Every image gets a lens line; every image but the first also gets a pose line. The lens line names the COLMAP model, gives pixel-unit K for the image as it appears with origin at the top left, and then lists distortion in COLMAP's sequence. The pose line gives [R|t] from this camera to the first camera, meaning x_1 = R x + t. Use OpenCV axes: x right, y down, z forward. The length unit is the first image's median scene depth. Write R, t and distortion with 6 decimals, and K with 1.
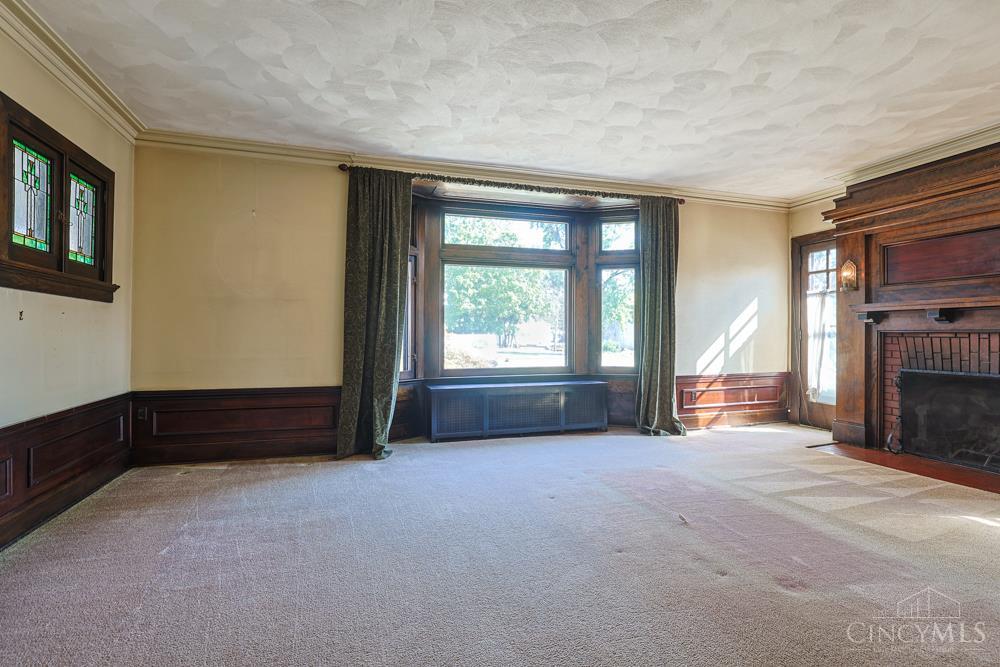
lens RADIAL K [[485.3, 0, 500.0], [0, 485.3, 333.5], [0, 0, 1]] dist [-0.048638, 0.021661]
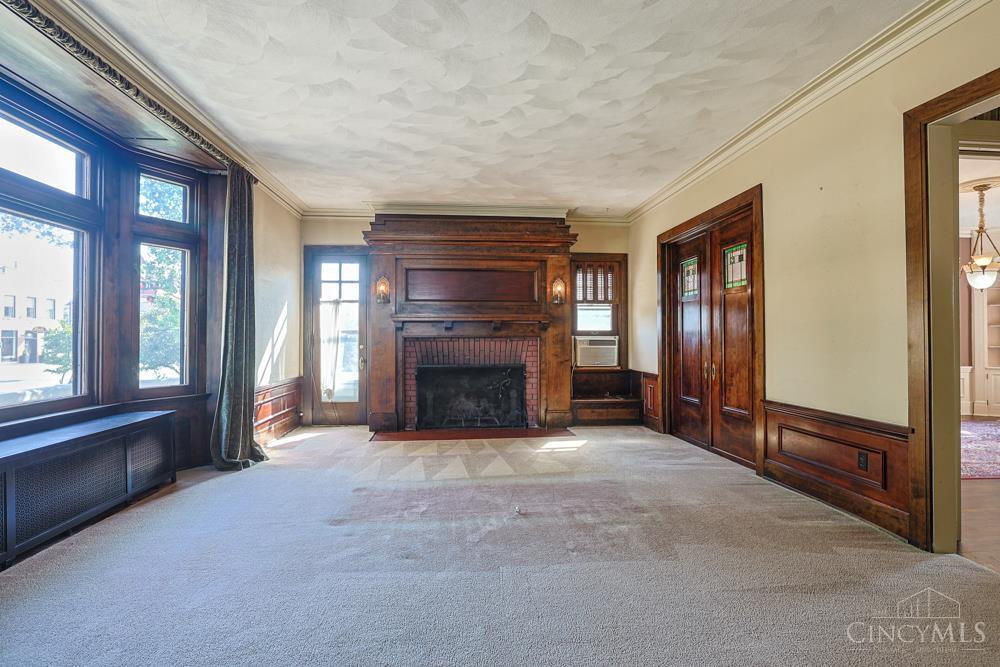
lens RADIAL K [[491.4, 0, 500.0], [0, 491.4, 333.5], [0, 0, 1]] dist [-0.042023, 0.021120]
pose [[0.217145, 0.007820, 0.976108, -0.404217], [0.000921, 0.999966, -0.008216, -0.001731], [-0.976139, 0.002683, 0.217130, 0.458679]]
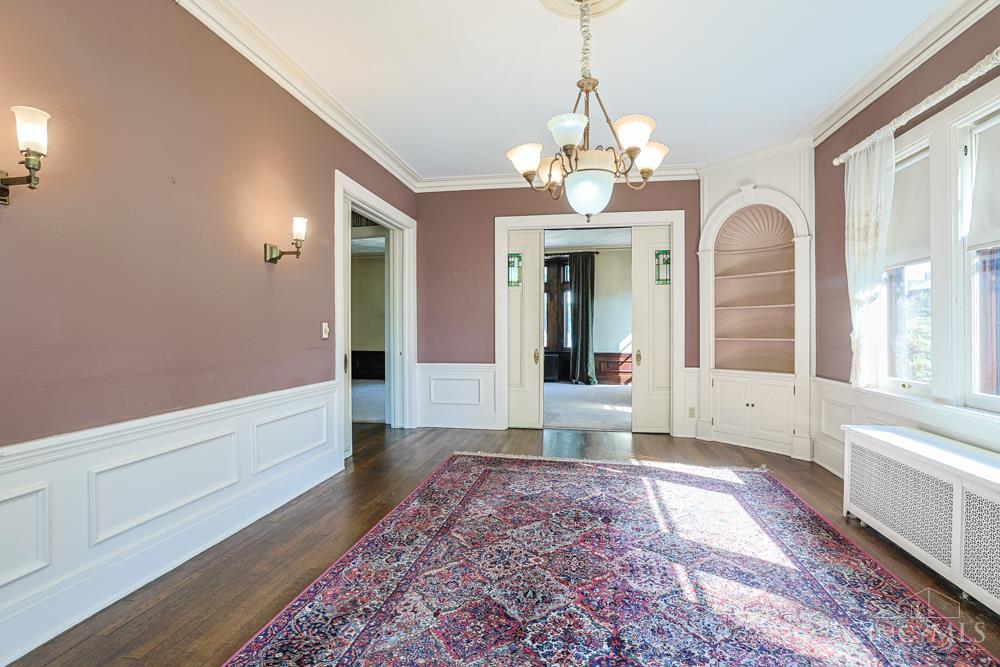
lens RADIAL K [[485.3, 0, 500.0], [0, 485.3, 333.5], [0, 0, 1]] dist [-0.048638, 0.021661]
pose [[0.886005, 0.000519, -0.463676, 1.016941], [0.002869, 0.999974, 0.006601, 0.007840], [0.463668, -0.007179, 0.885980, -0.833897]]
